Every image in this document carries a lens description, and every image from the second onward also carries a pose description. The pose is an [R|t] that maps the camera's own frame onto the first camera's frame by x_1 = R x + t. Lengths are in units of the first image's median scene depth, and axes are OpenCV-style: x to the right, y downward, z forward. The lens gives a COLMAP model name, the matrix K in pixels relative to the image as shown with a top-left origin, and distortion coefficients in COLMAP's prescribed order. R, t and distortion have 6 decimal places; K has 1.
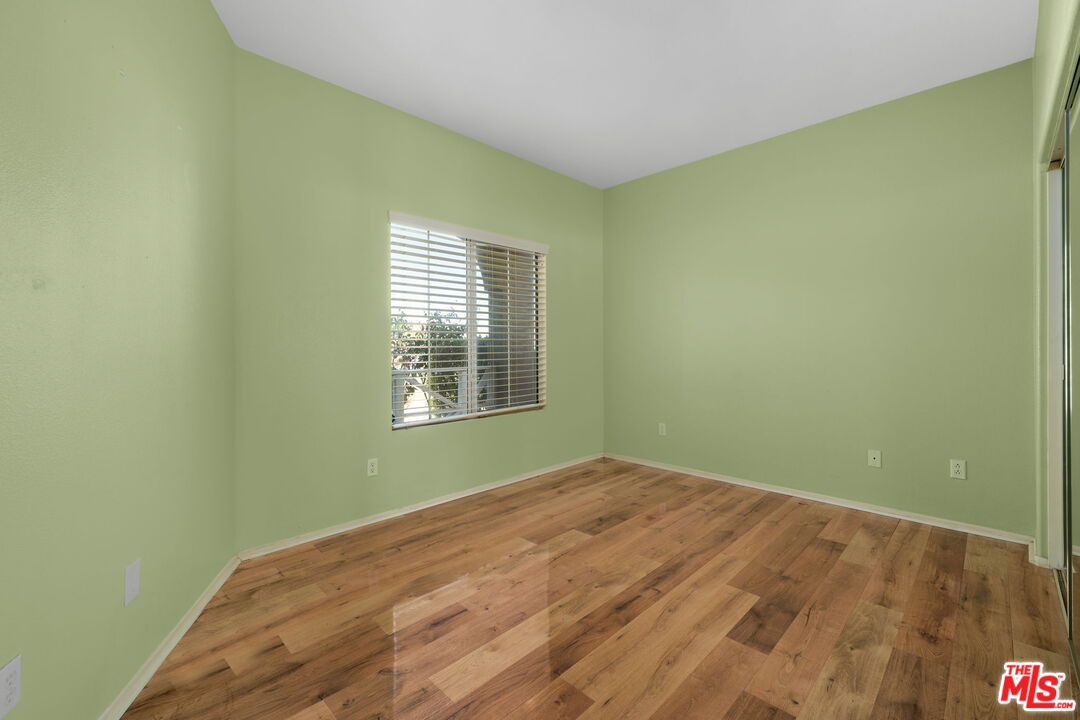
lens RADIAL K [[461.7, 0, 538.9], [0, 461.7, 352.5], [0, 0, 1]] dist [-0.000662, 0.000086]
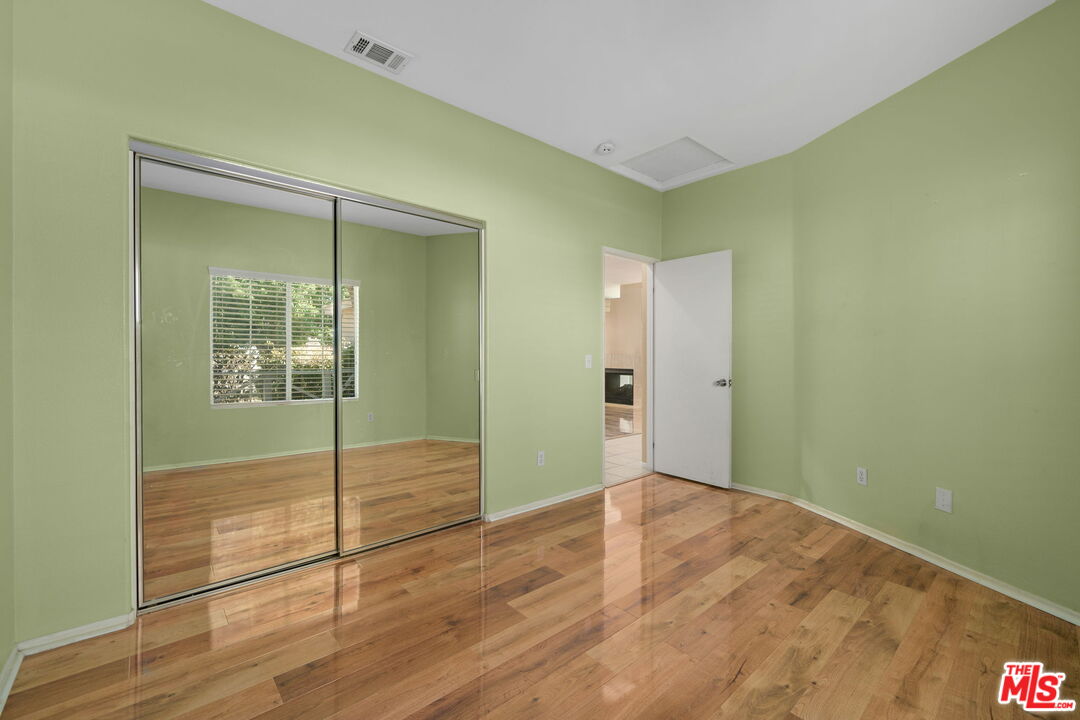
lens RADIAL K [[461.7, 0, 538.9], [0, 461.7, 352.5], [0, 0, 1]] dist [-0.000662, 0.000086]
pose [[-0.997749, -0.000536, 0.067058, 0.318459], [0.000083, 0.999957, 0.009230, -0.034257], [-0.067060, 0.009215, -0.997706, 1.888277]]
